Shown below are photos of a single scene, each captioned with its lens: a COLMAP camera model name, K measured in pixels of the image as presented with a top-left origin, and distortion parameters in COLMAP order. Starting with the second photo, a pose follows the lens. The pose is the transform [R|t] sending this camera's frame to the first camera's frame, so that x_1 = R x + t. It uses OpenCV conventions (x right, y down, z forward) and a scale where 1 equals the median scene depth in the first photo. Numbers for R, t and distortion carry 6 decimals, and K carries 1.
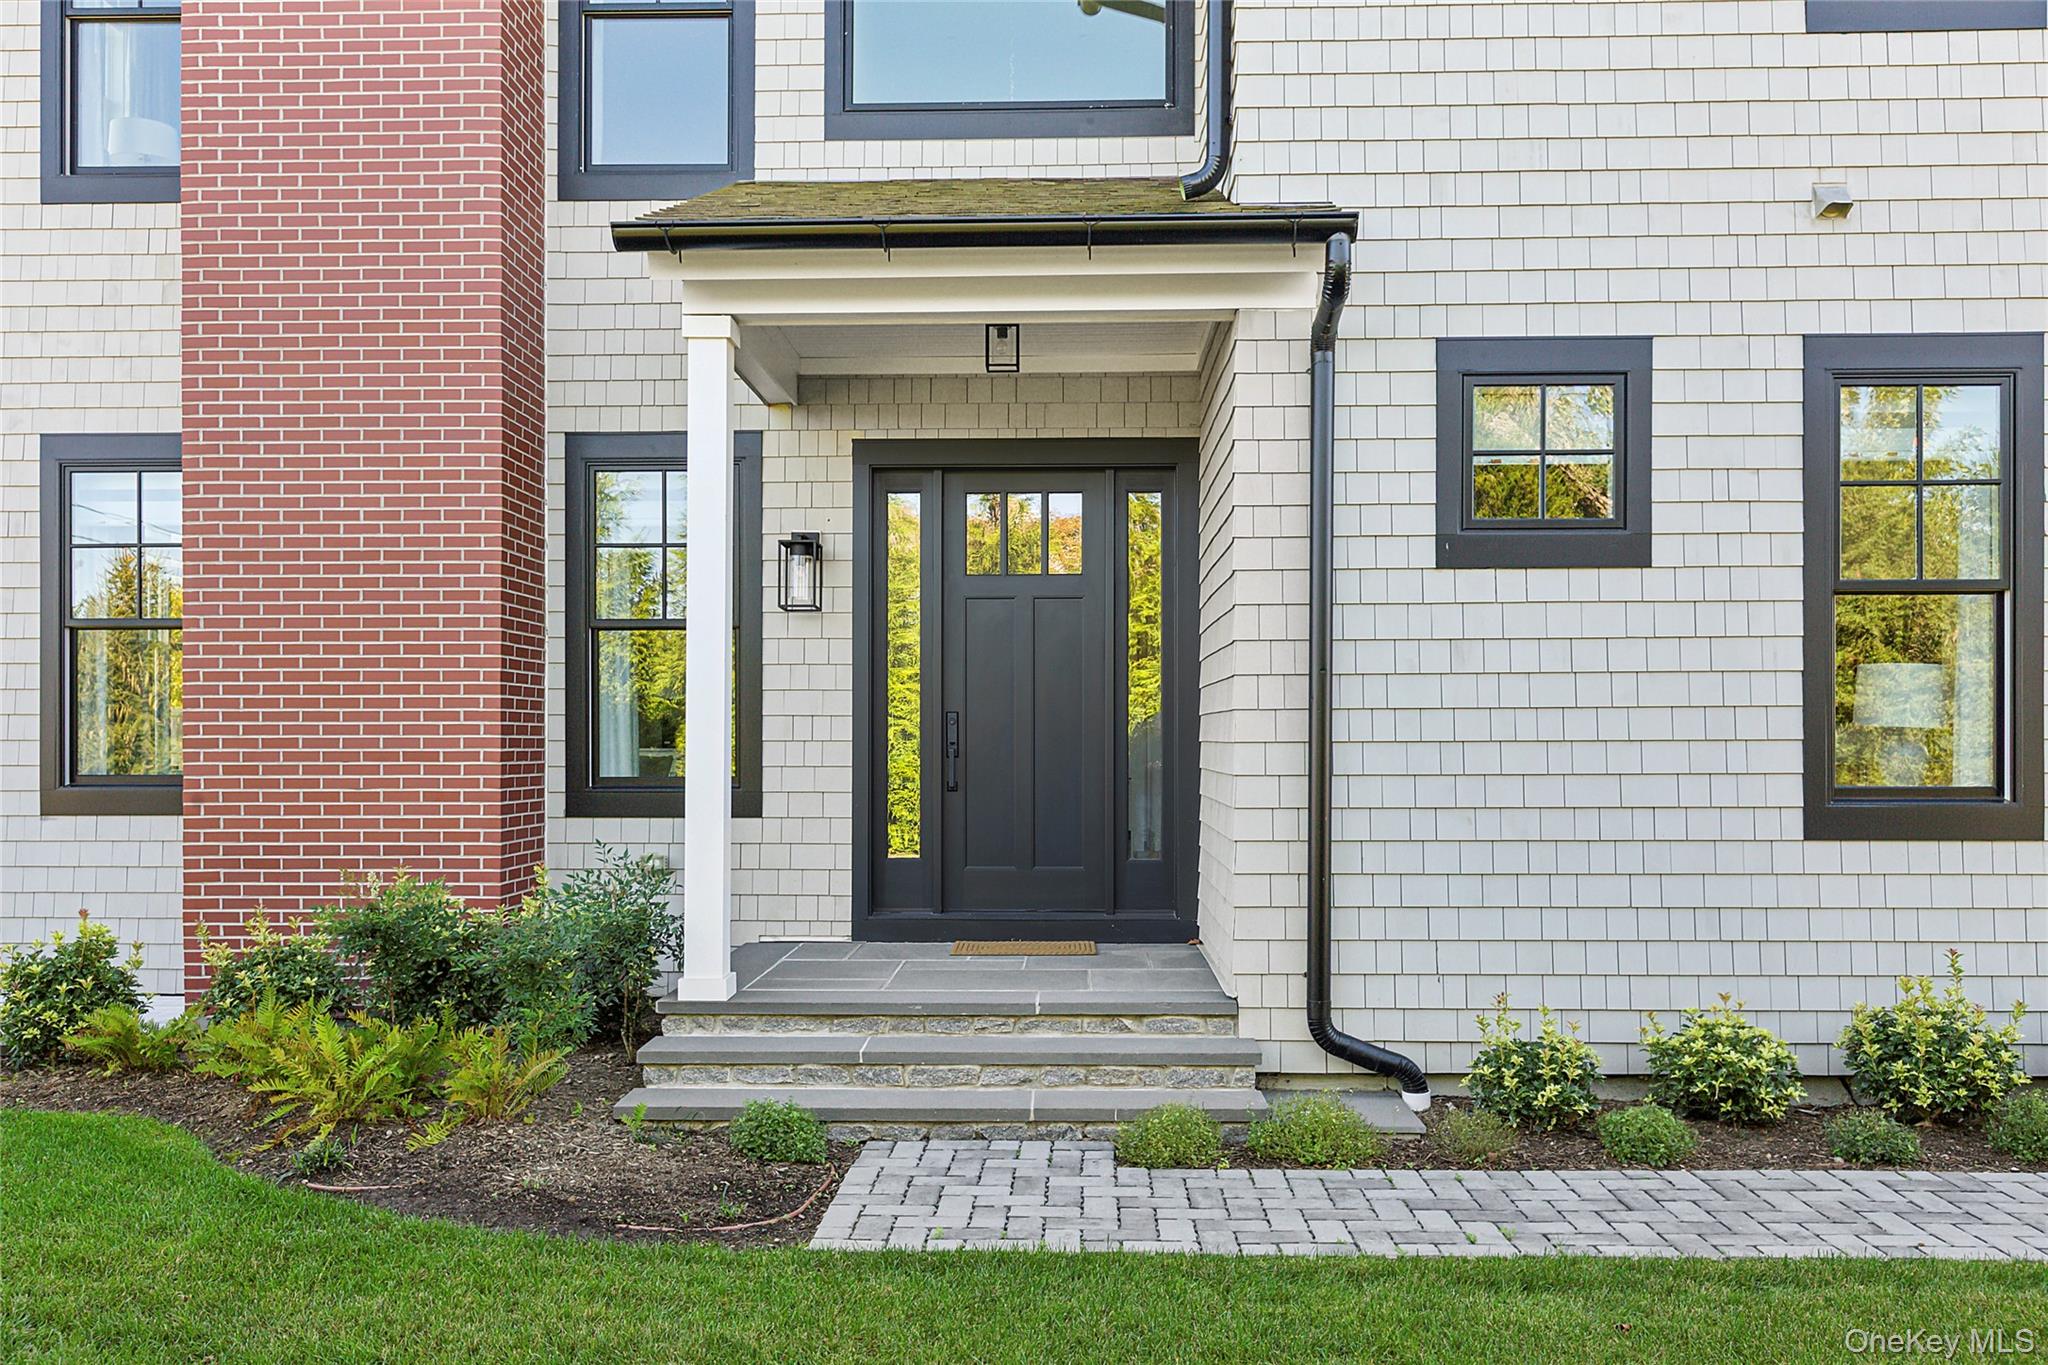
lens RADIAL K [[1612.0, 0, 1024.9], [0, 1612.0, 740.0], [0, 0, 1]] dist [0.010644, -0.001158]
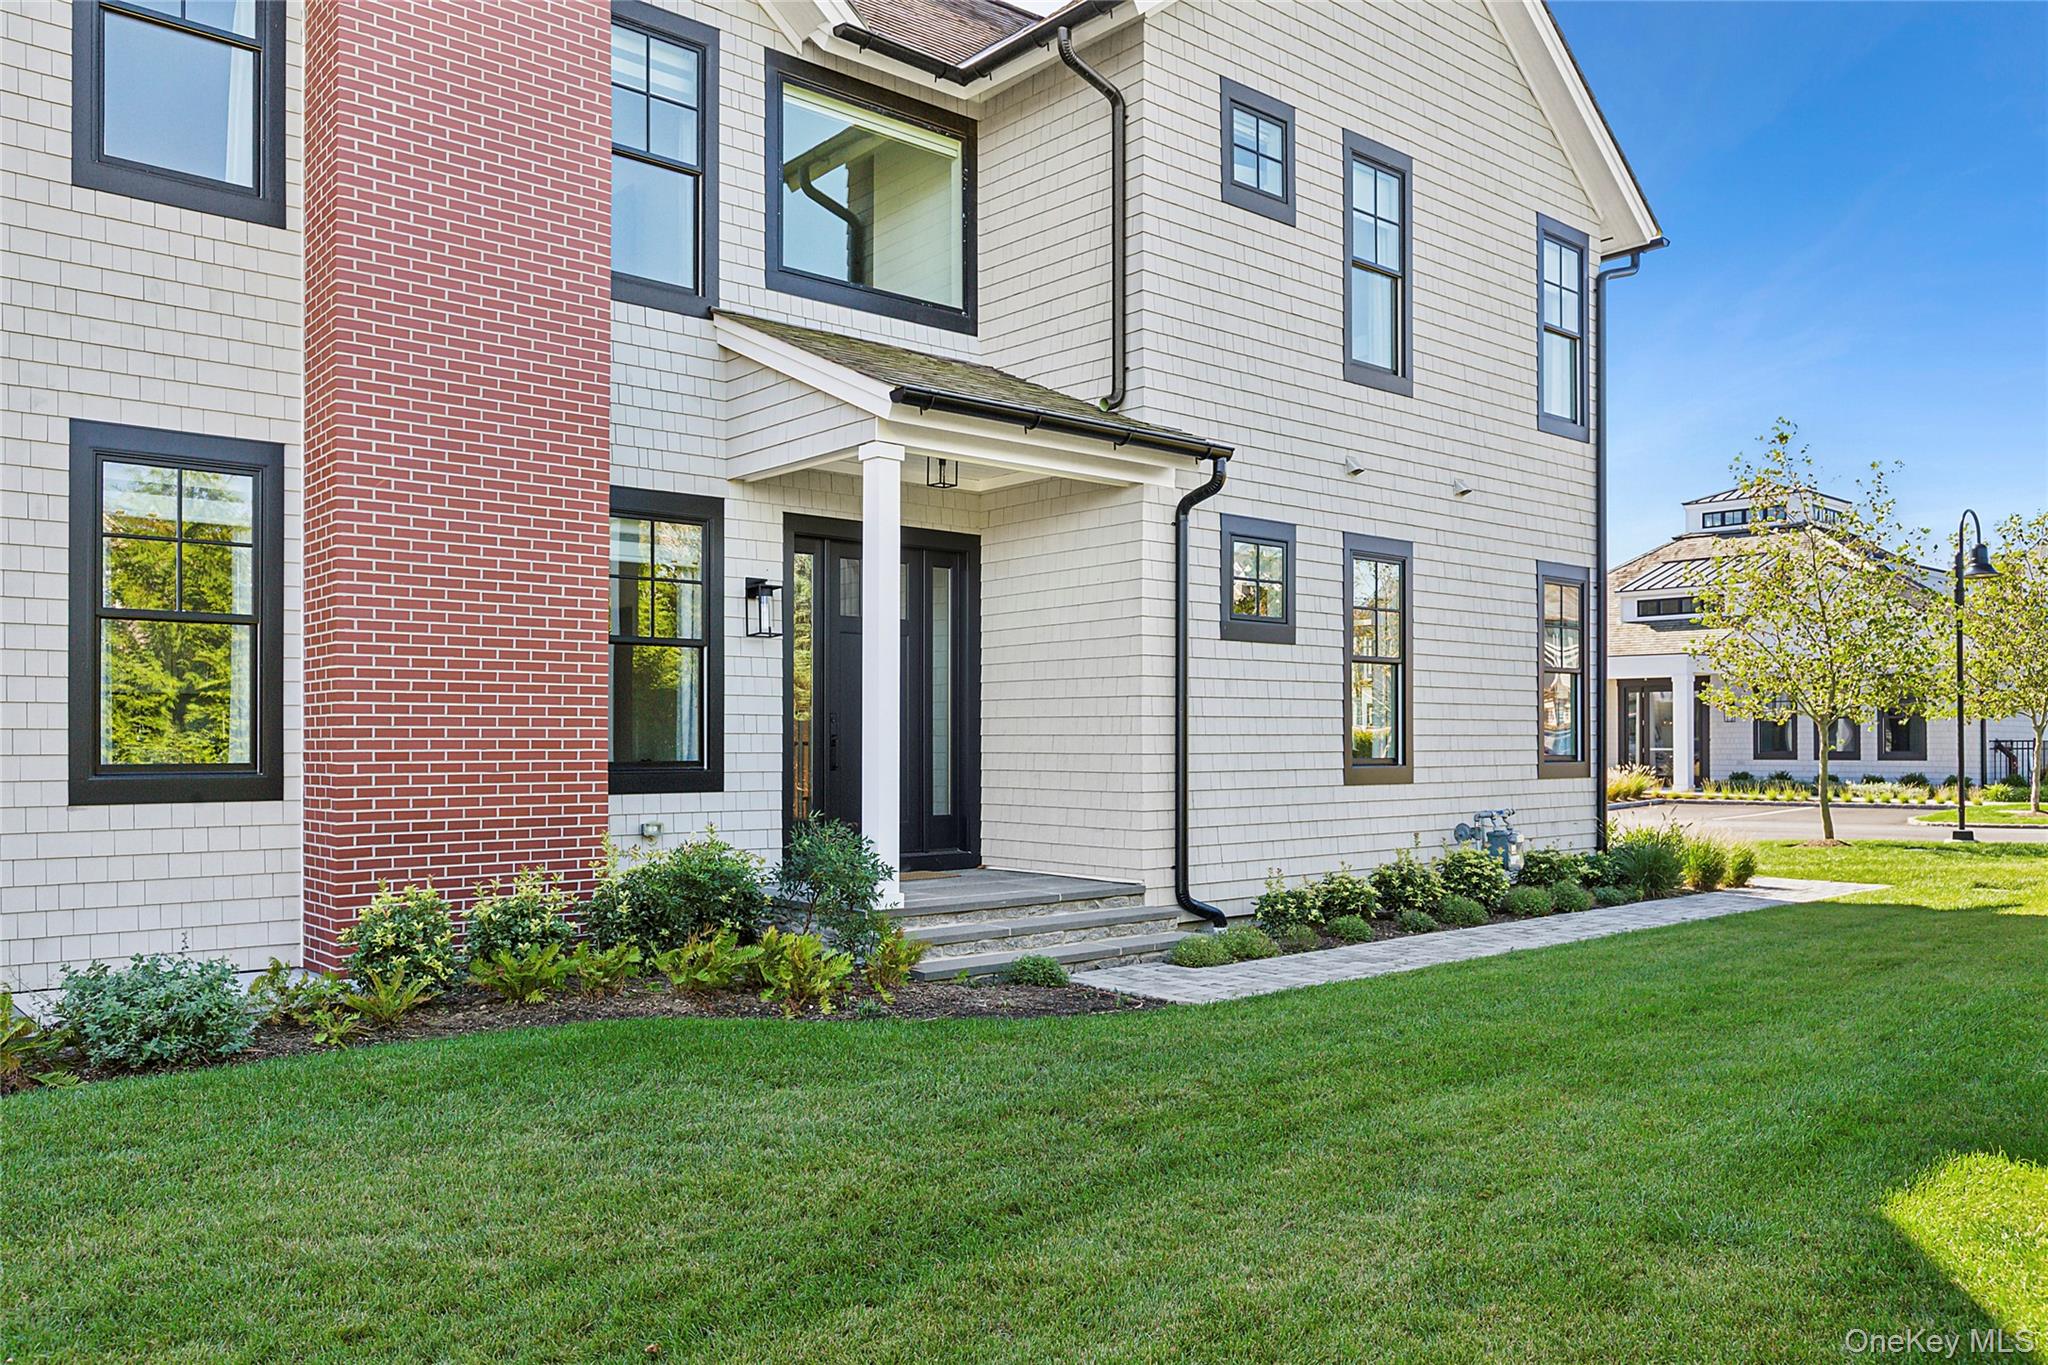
lens RADIAL K [[1516.3, 0, 1023.9], [0, 1516.3, 732.6], [0, 0, 1]] dist [0.005834, 0.004127]
pose [[0.729877, 0.005329, 0.683558, -0.891546], [-0.001668, 0.999981, -0.006014, 0.007411], [-0.683577, 0.003249, 0.729871, -0.077900]]
